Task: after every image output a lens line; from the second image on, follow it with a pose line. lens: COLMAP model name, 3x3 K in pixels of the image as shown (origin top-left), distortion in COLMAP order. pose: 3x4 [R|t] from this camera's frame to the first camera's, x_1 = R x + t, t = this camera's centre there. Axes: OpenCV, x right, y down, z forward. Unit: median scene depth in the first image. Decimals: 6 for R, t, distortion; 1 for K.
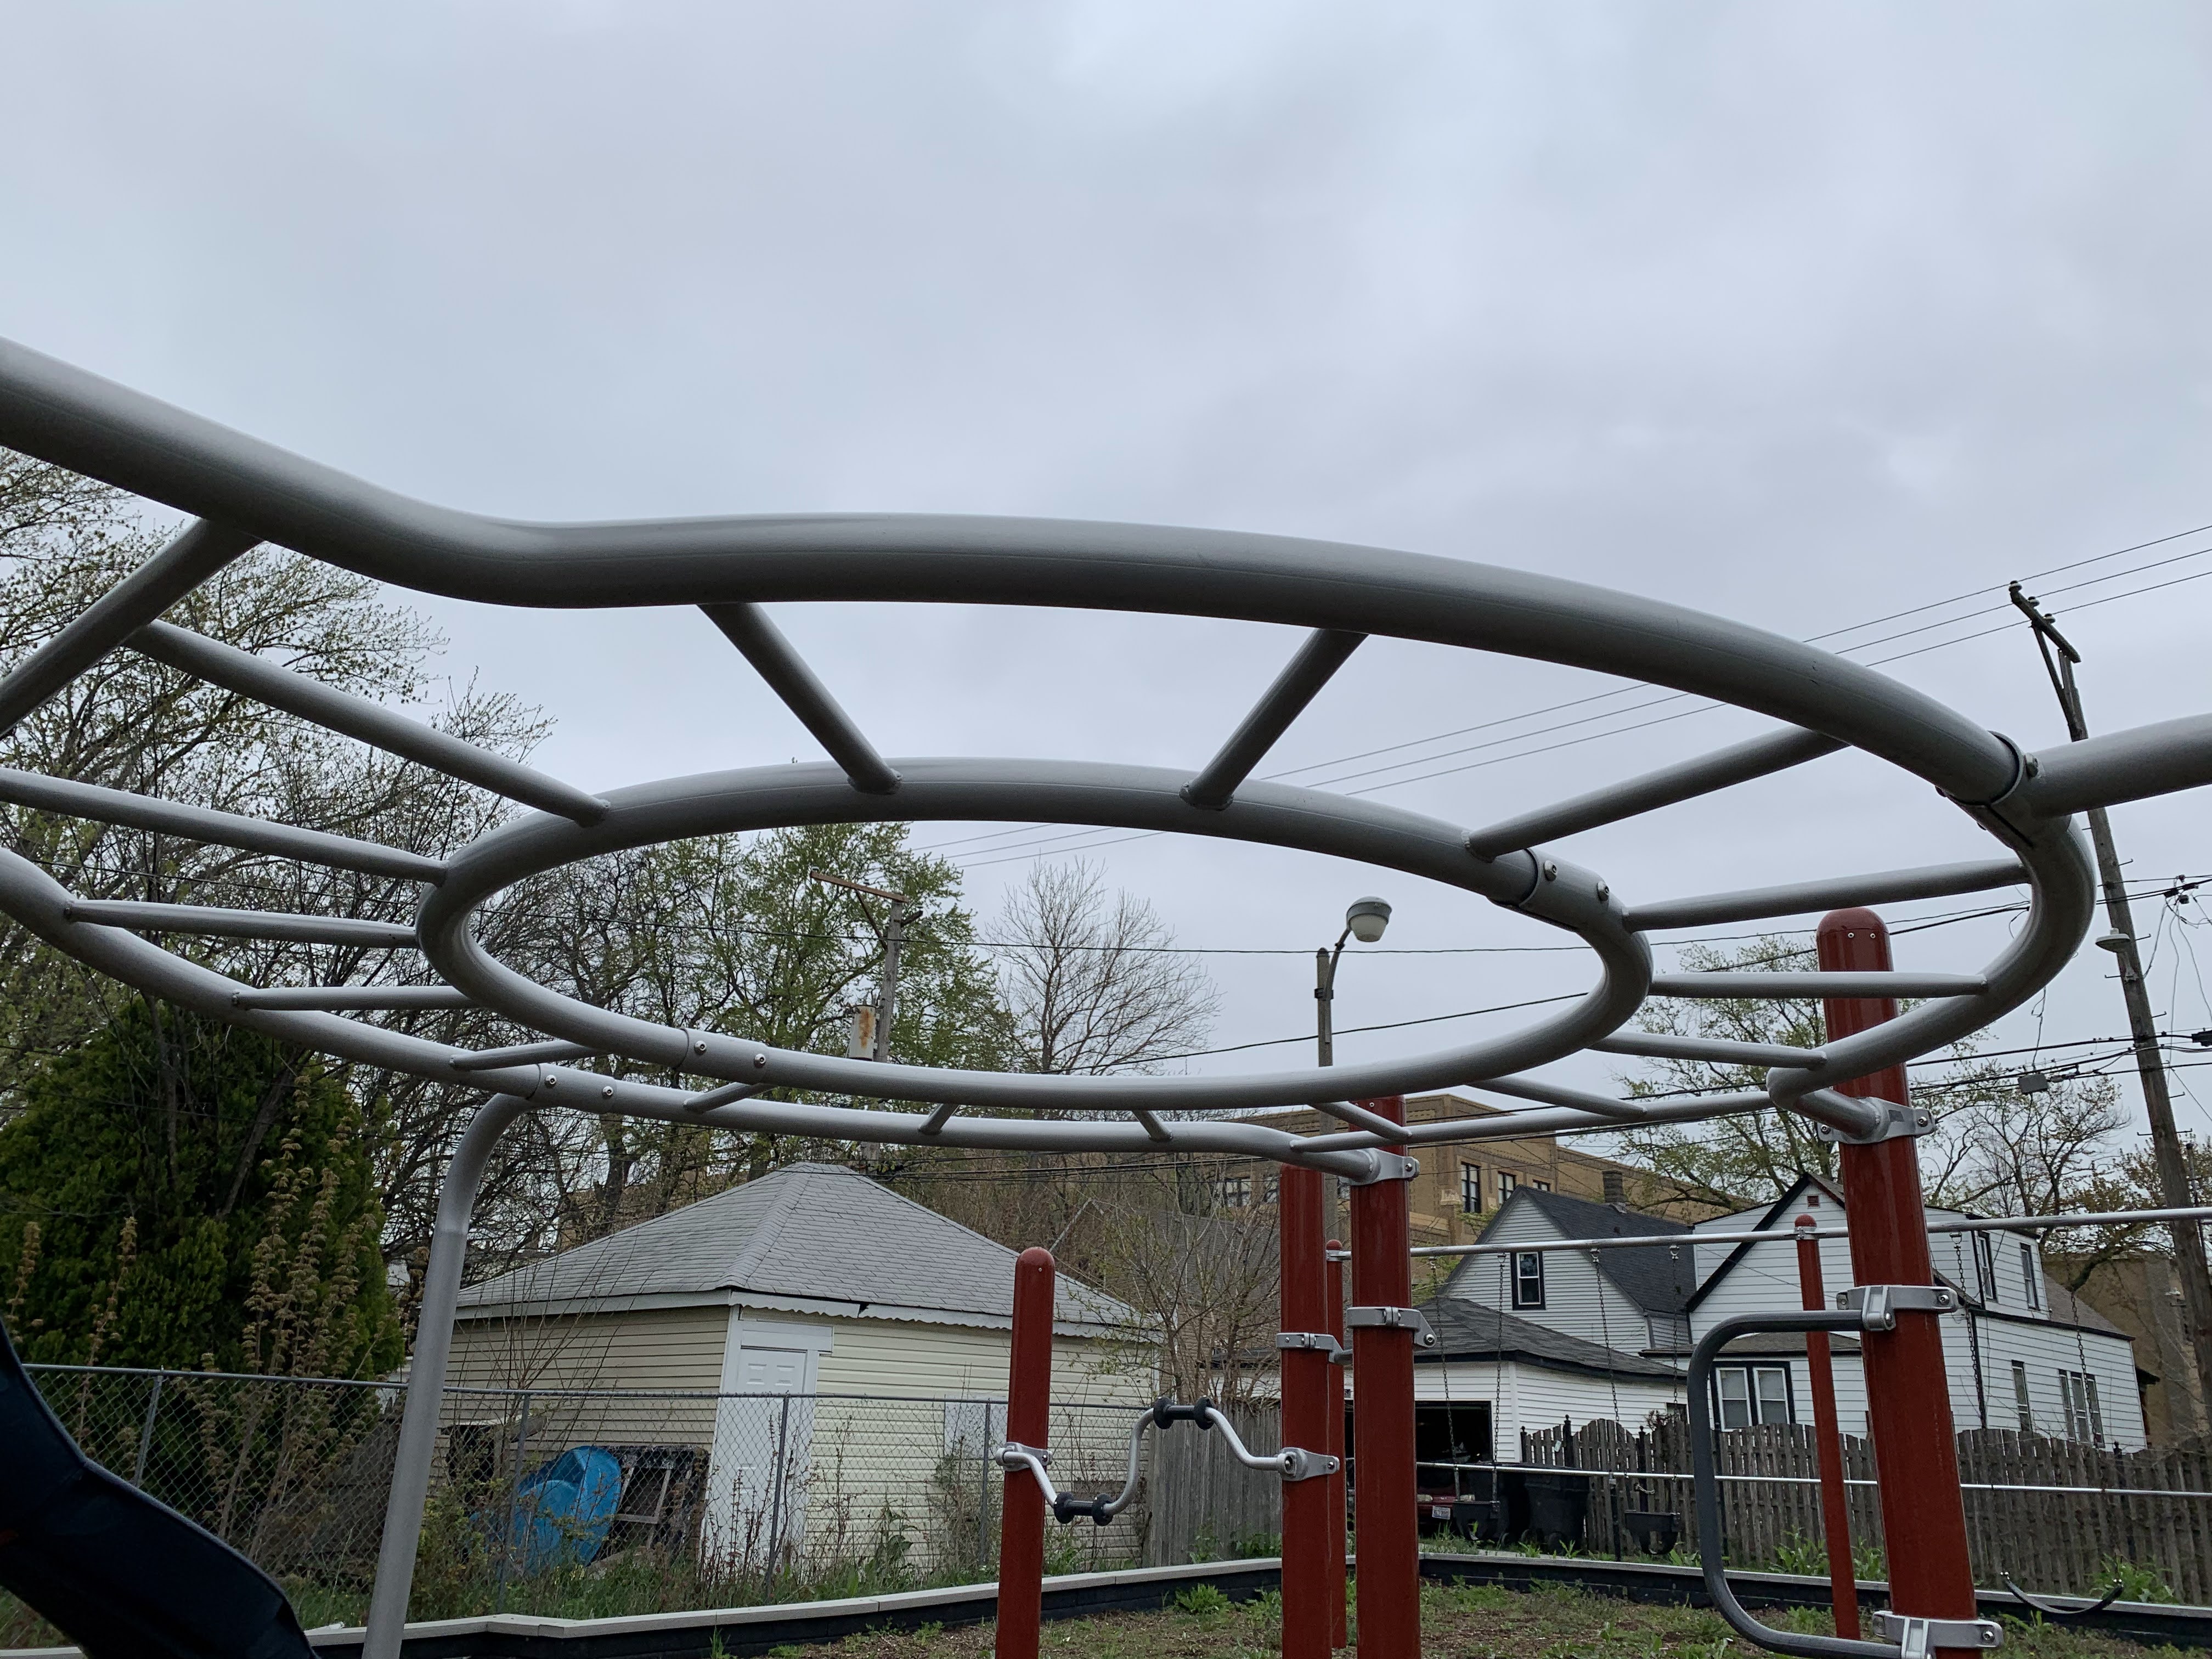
lens RADIAL K [[1683.9, 0, 1135.2], [0, 1683.9, 818.4], [0, 0, 1]] dist [0.025005, -0.020003]
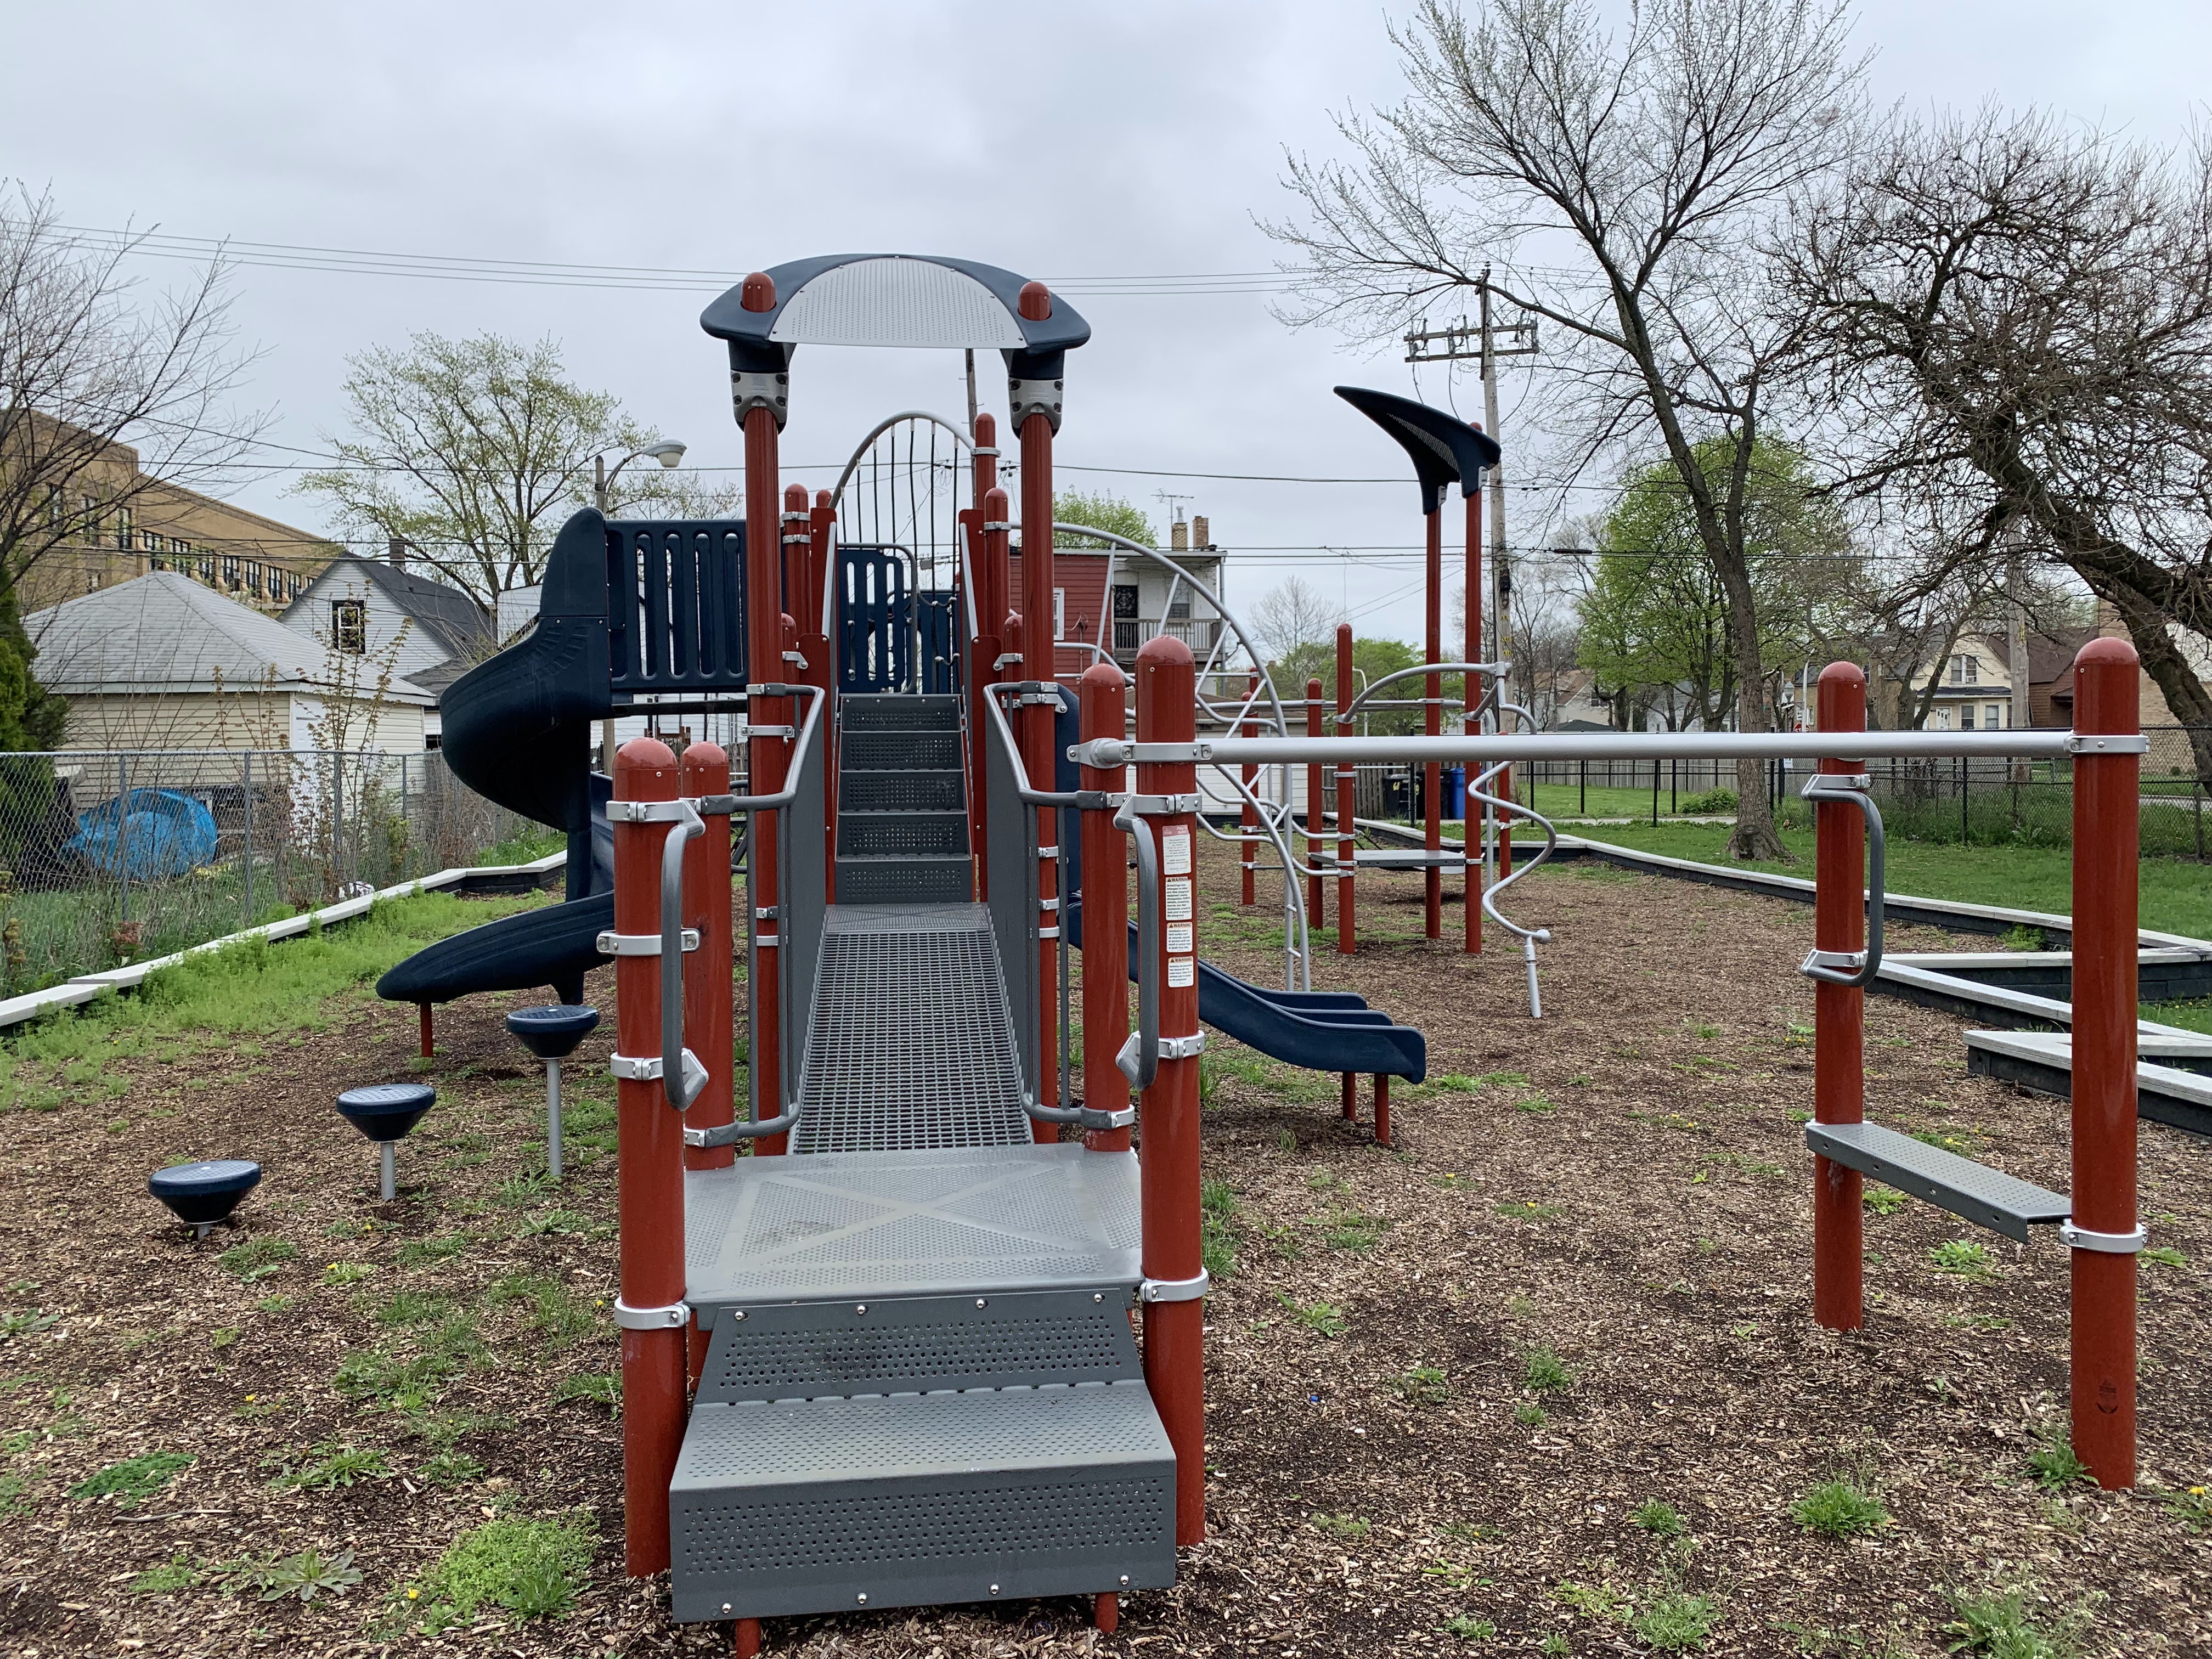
lens RADIAL K [[1683.9, 0, 1106.4], [0, 1683.9, 836.2], [0, 0, 1]] dist [0.025005, -0.020003]
pose [[0.662547, -0.070441, 0.745701, -0.588824], [-0.231787, 0.927419, 0.293547, -0.124177], [-0.712254, -0.367332, 0.598131, -0.278199]]
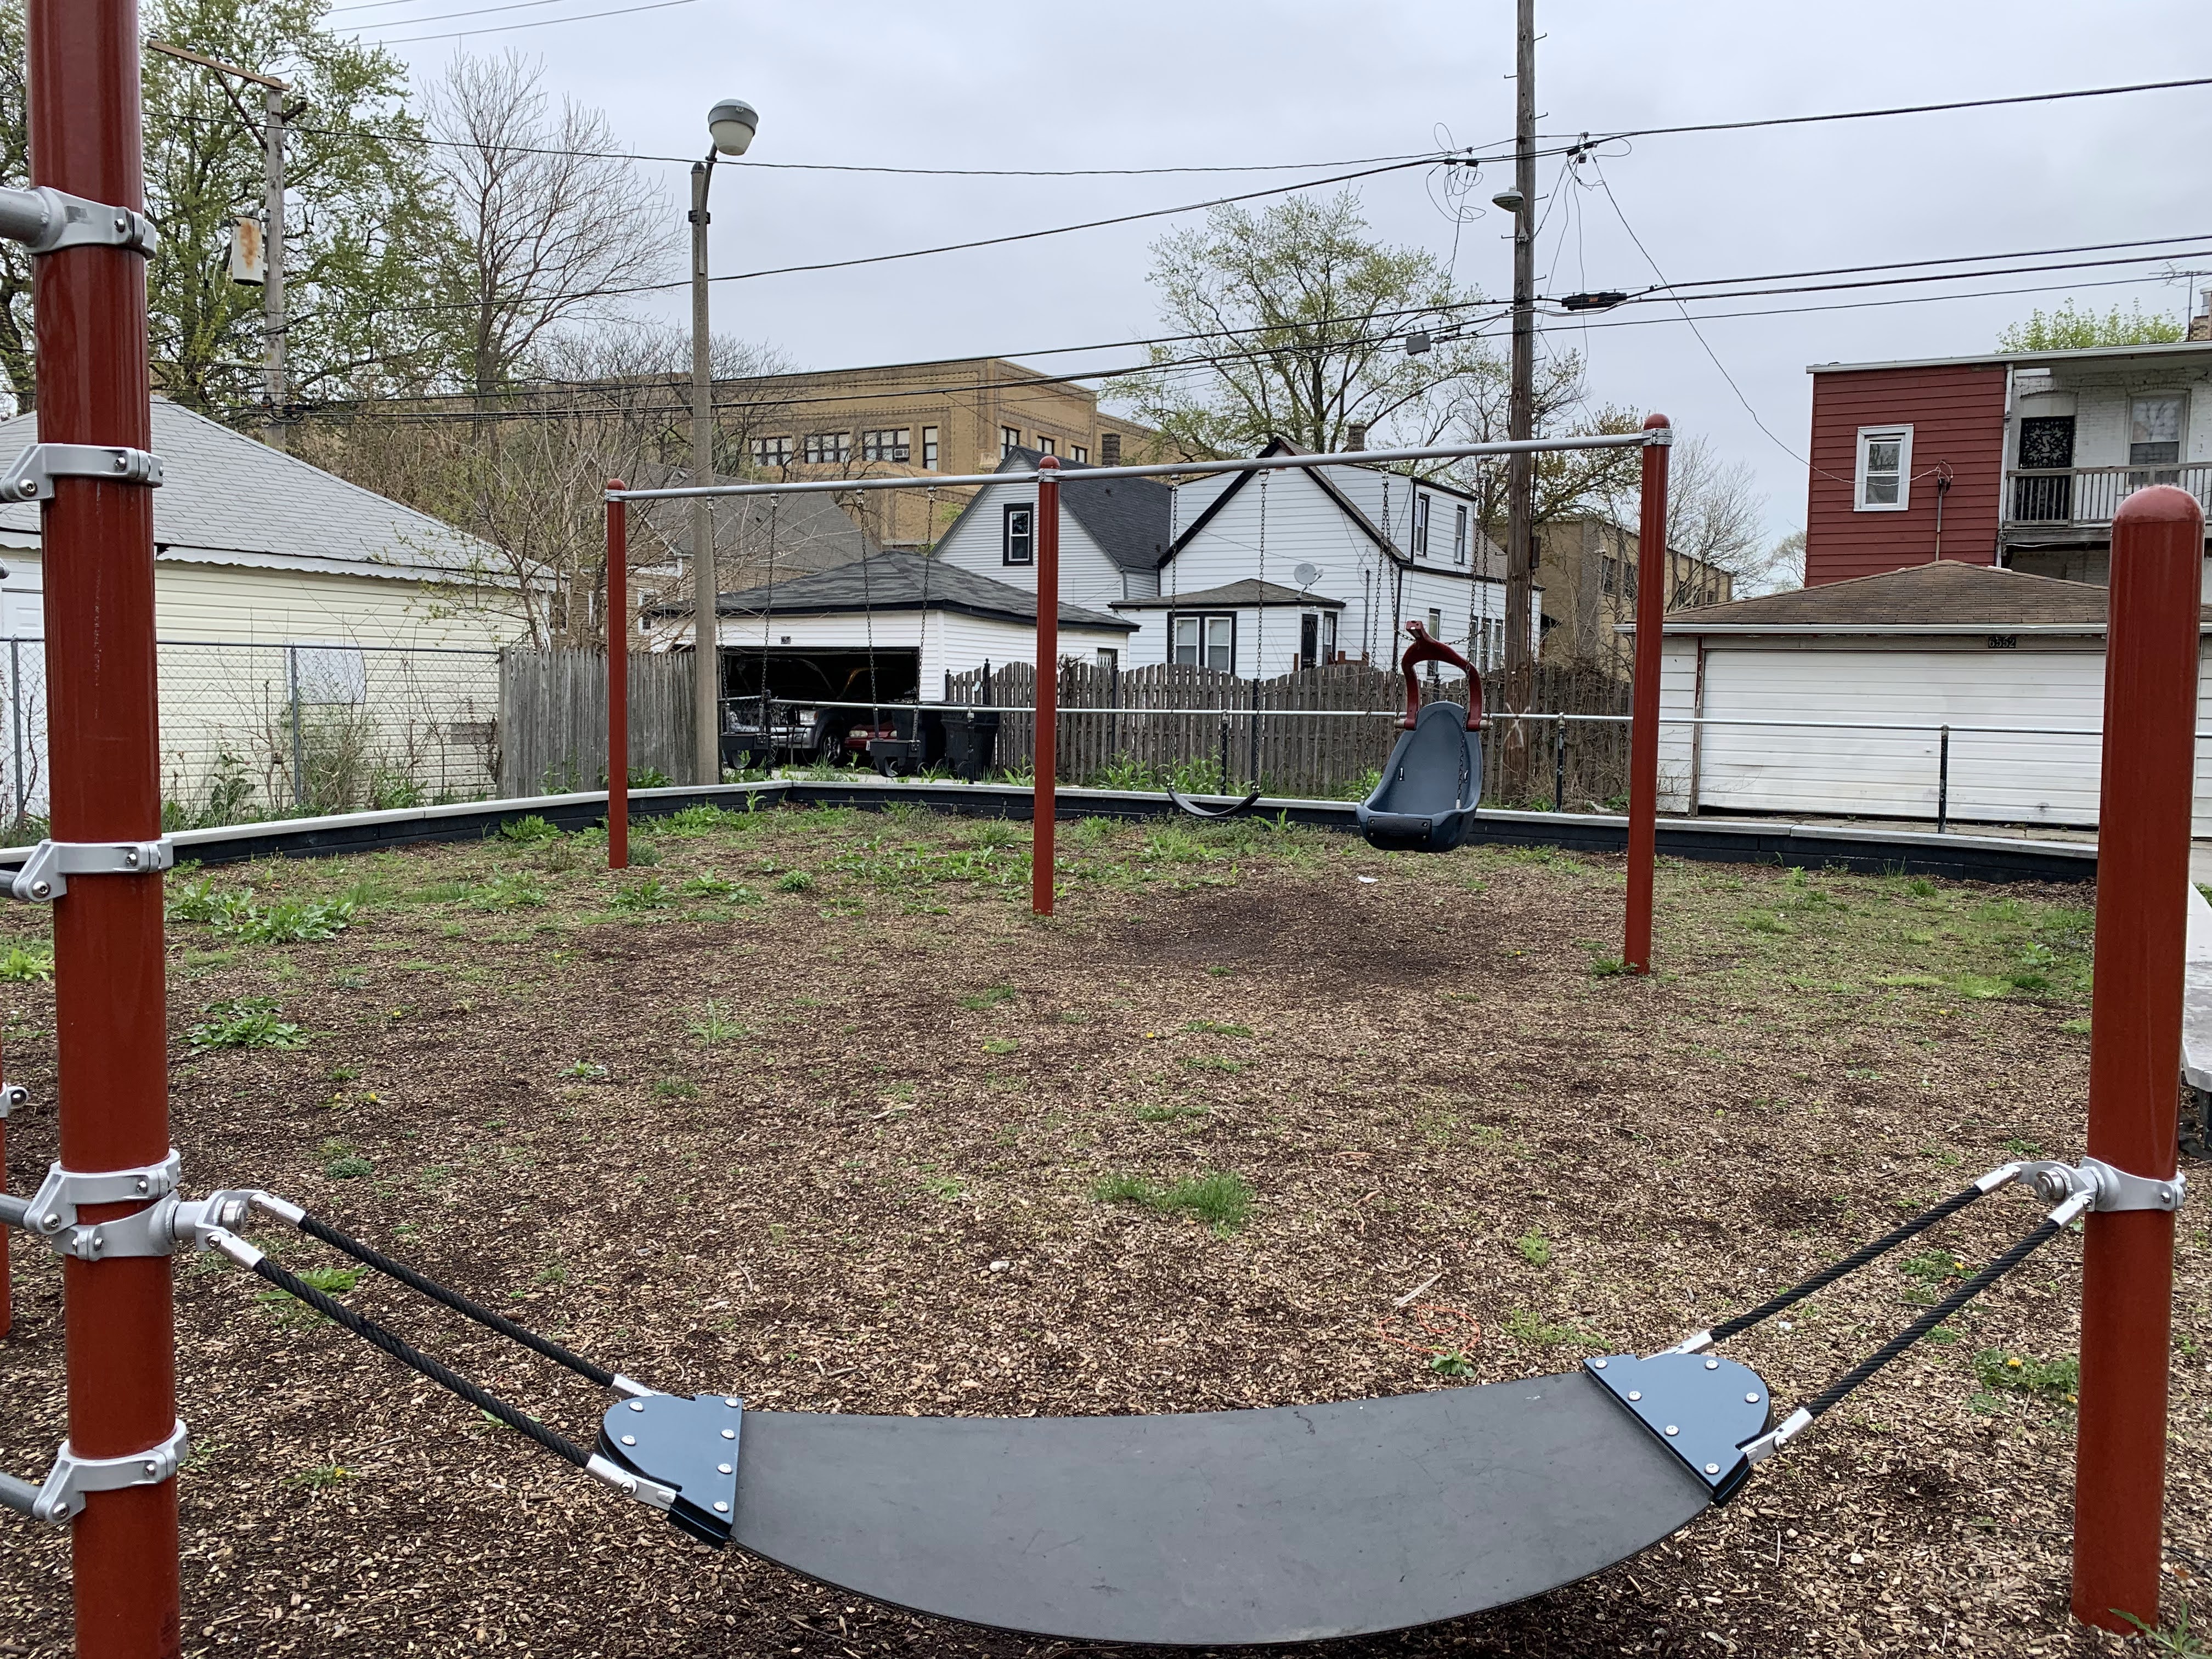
lens RADIAL K [[1683.9, 0, 1102.8], [0, 1683.9, 826.7], [0, 0, 1]] dist [0.025005, -0.020003]
pose [[0.973650, -0.031932, 0.225802, 0.085252], [-0.066078, 0.908170, 0.413354, 0.009886], [-0.218266, -0.417382, 0.882129, 0.015792]]
